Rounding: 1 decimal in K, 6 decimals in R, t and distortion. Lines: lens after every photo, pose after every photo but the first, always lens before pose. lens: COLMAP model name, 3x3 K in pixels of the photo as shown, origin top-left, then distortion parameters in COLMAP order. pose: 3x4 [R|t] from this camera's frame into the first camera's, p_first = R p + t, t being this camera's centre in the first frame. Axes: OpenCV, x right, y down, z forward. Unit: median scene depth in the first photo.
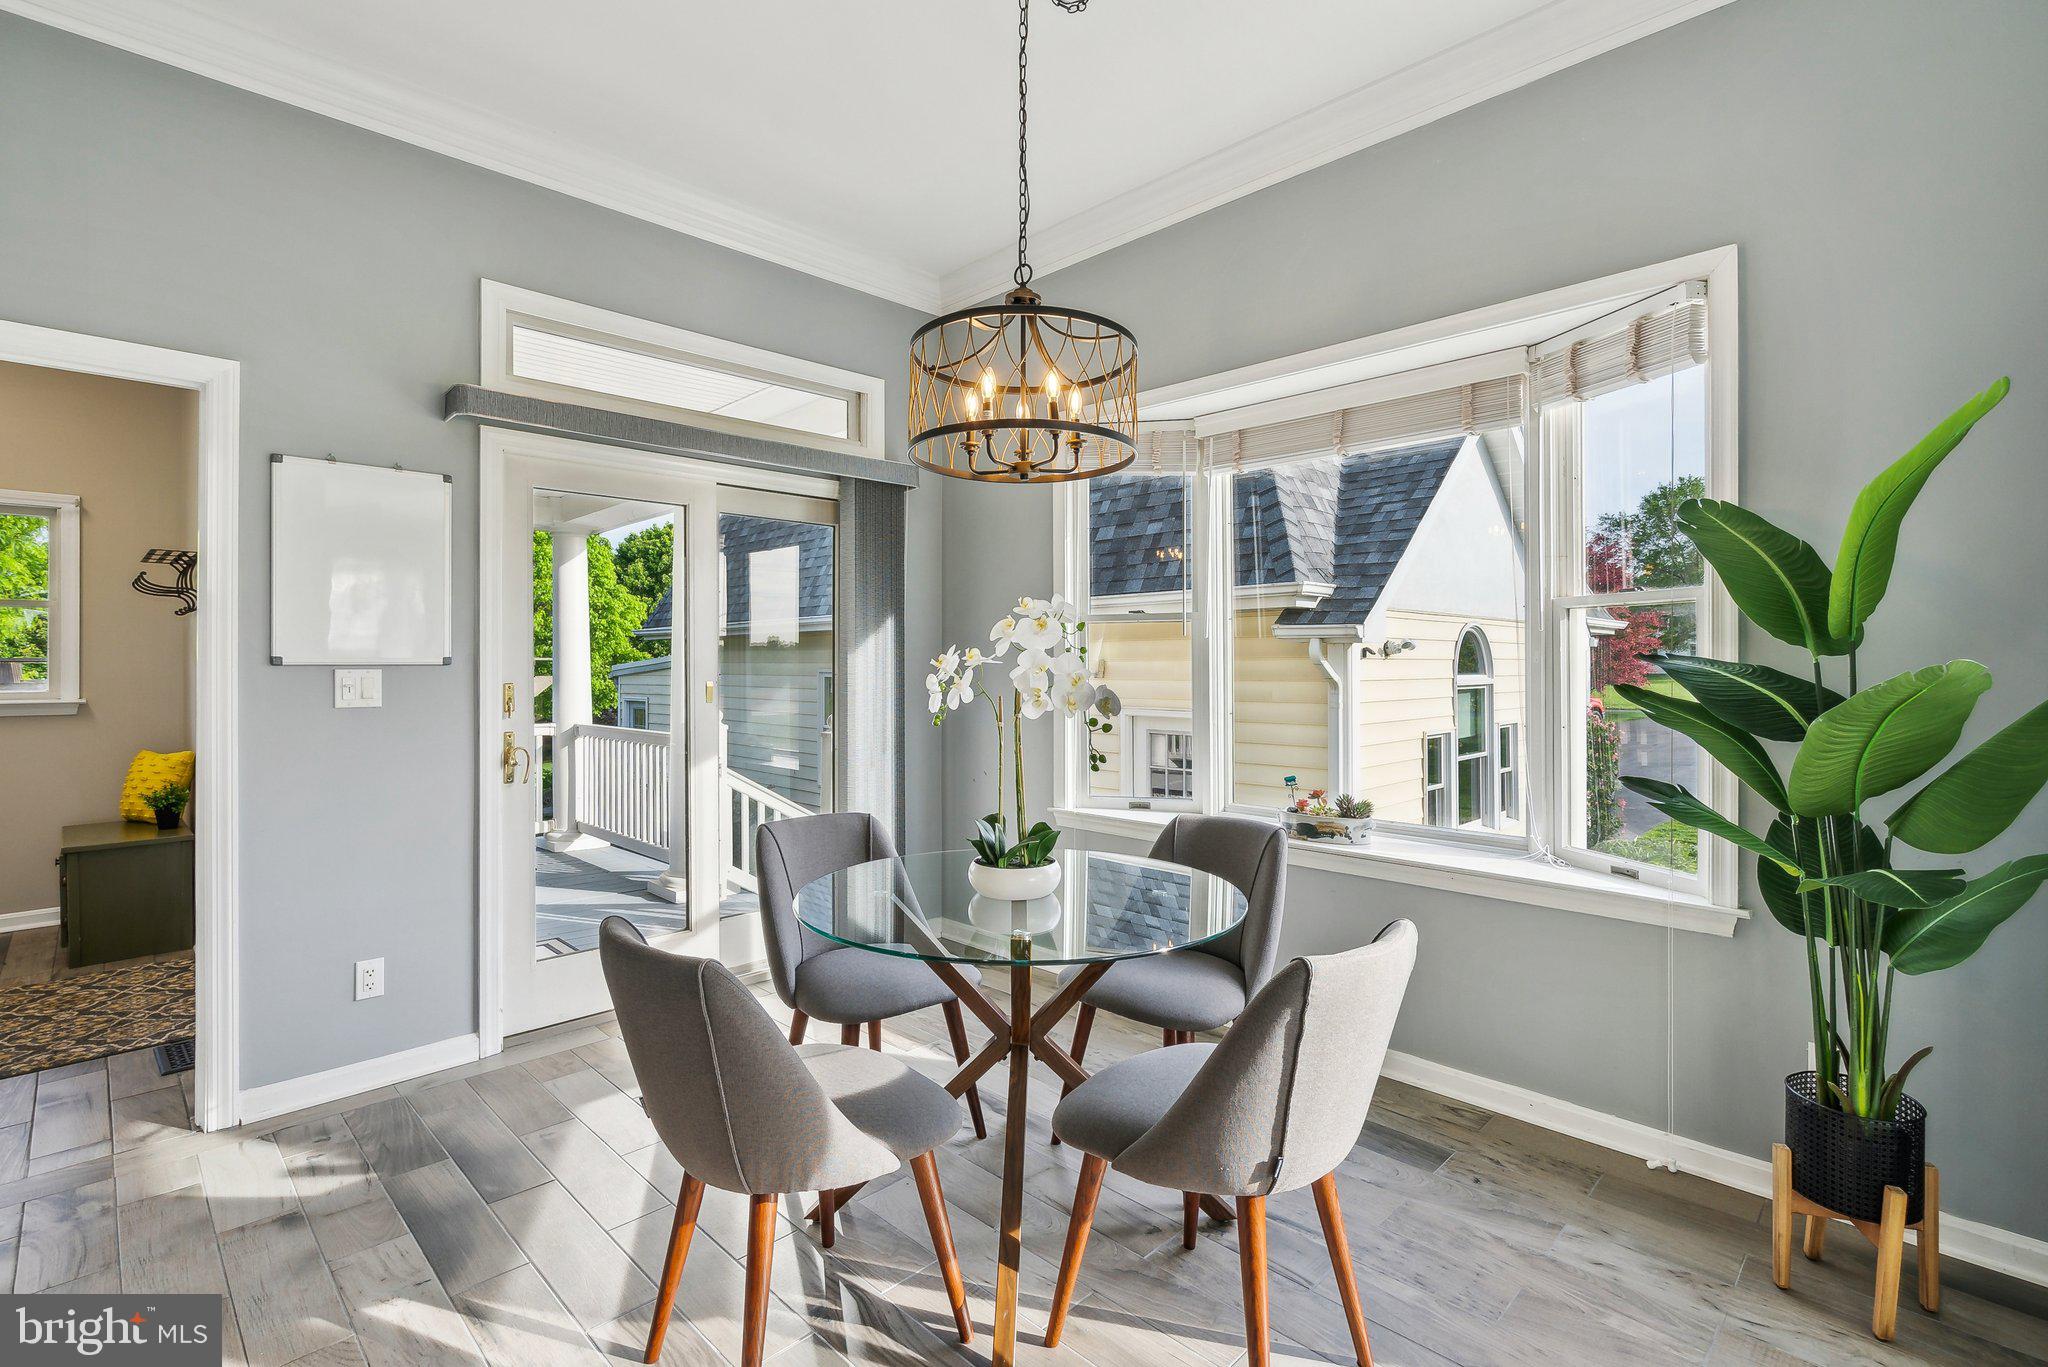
lens RADIAL K [[937.9, 0, 1027.9], [0, 937.9, 674.7], [0, 0, 1]] dist [-0.004645, -0.000416]
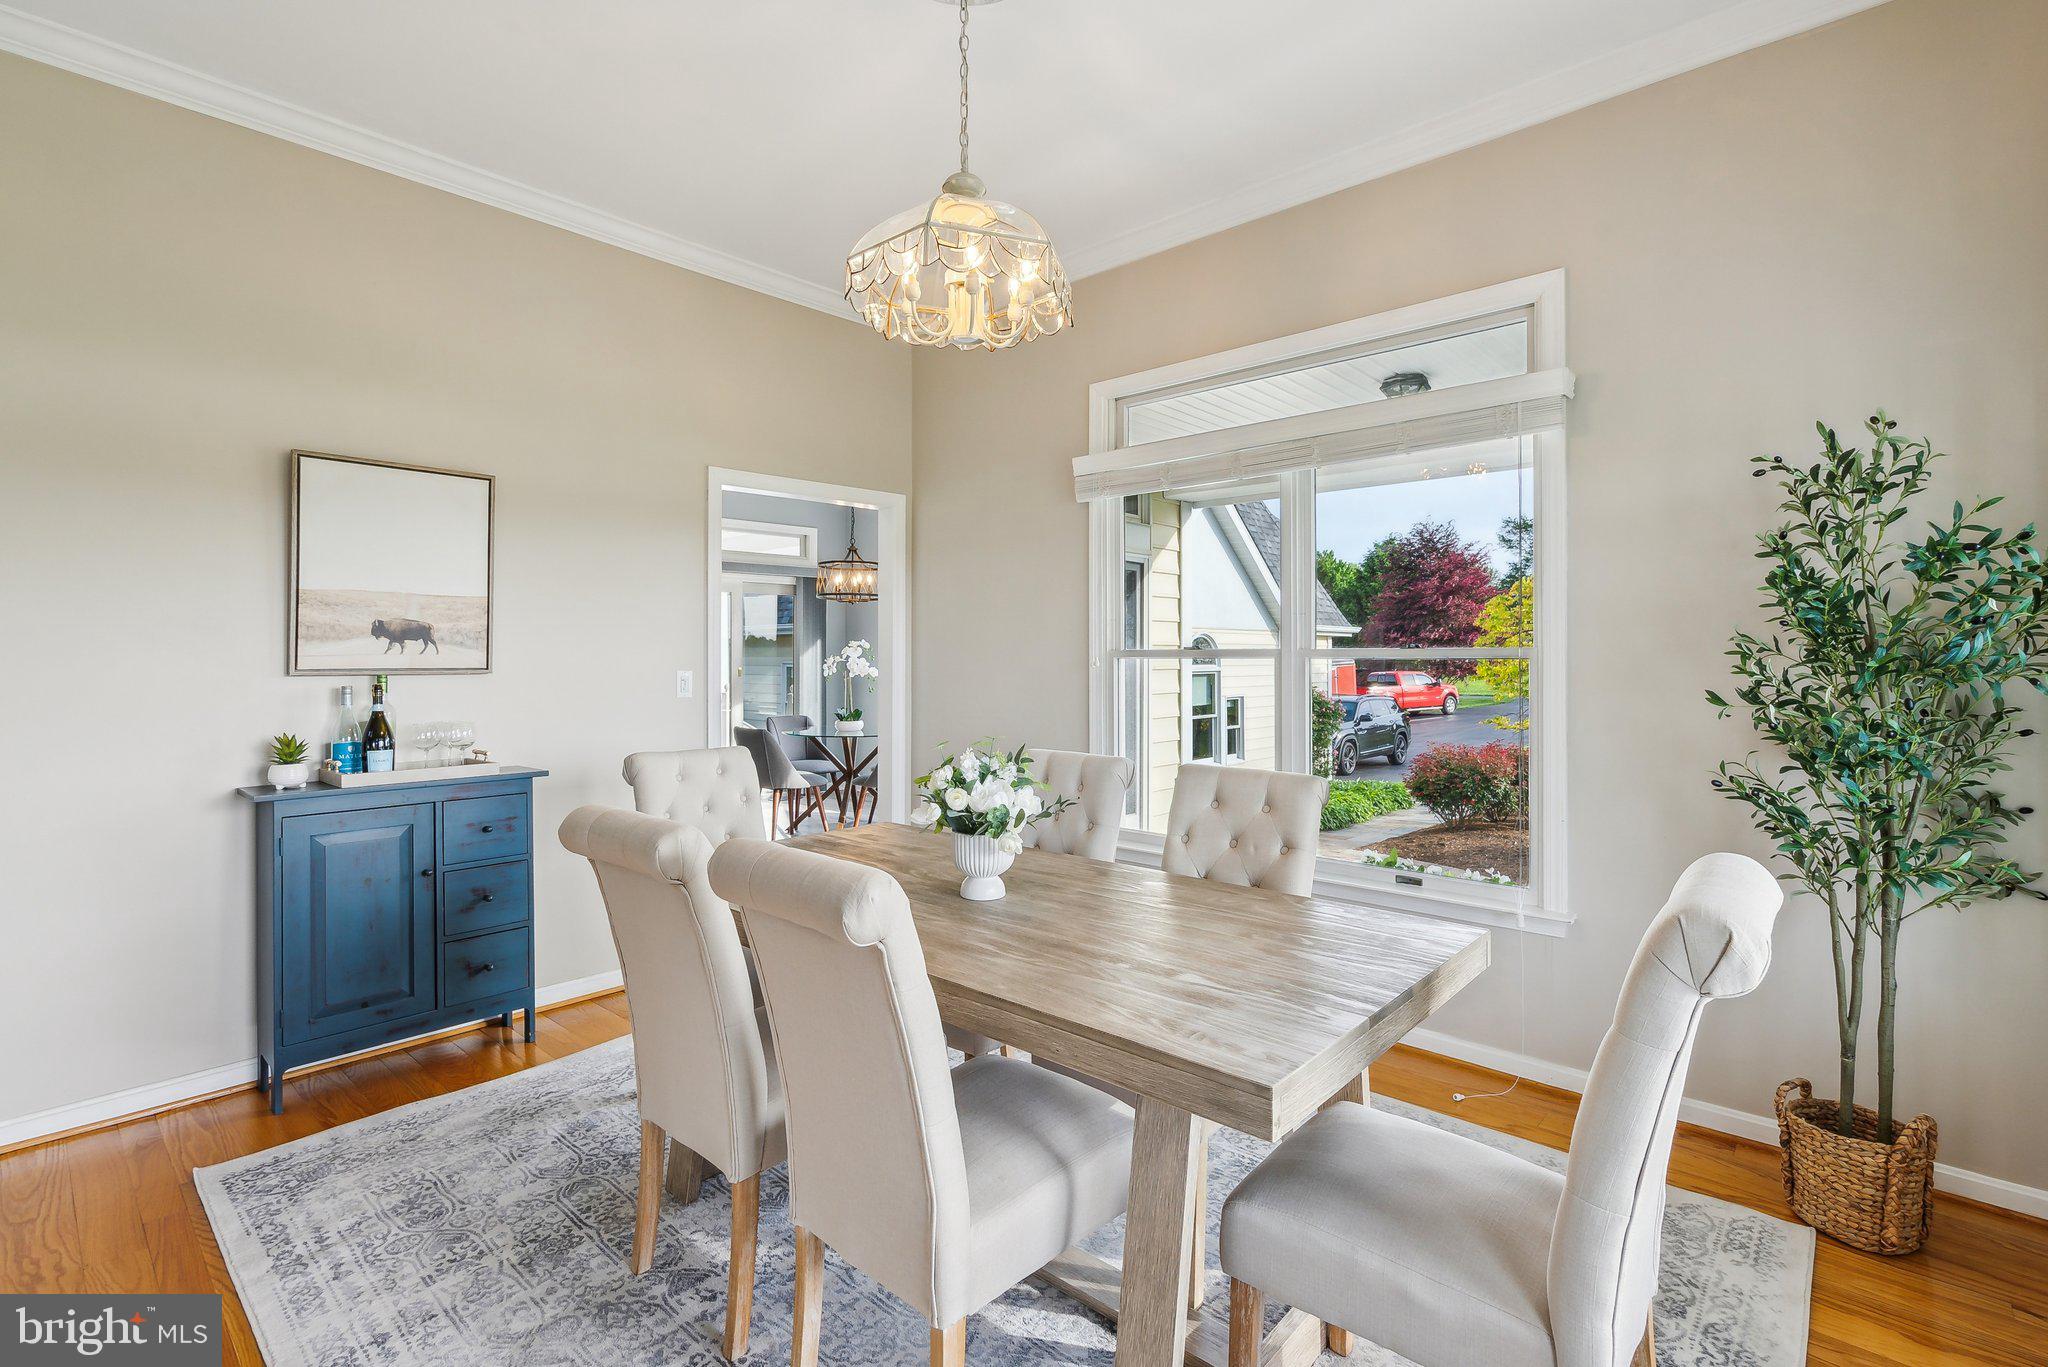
lens RADIAL K [[937.9, 0, 1019.3], [0, 937.9, 675.1], [0, 0, 1]] dist [-0.004645, -0.000416]
pose [[0.999569, -0.002781, 0.029236, 0.264408], [0.002530, 0.999960, 0.008617, 0.006177], [-0.029259, -0.008539, 0.999535, -1.251604]]
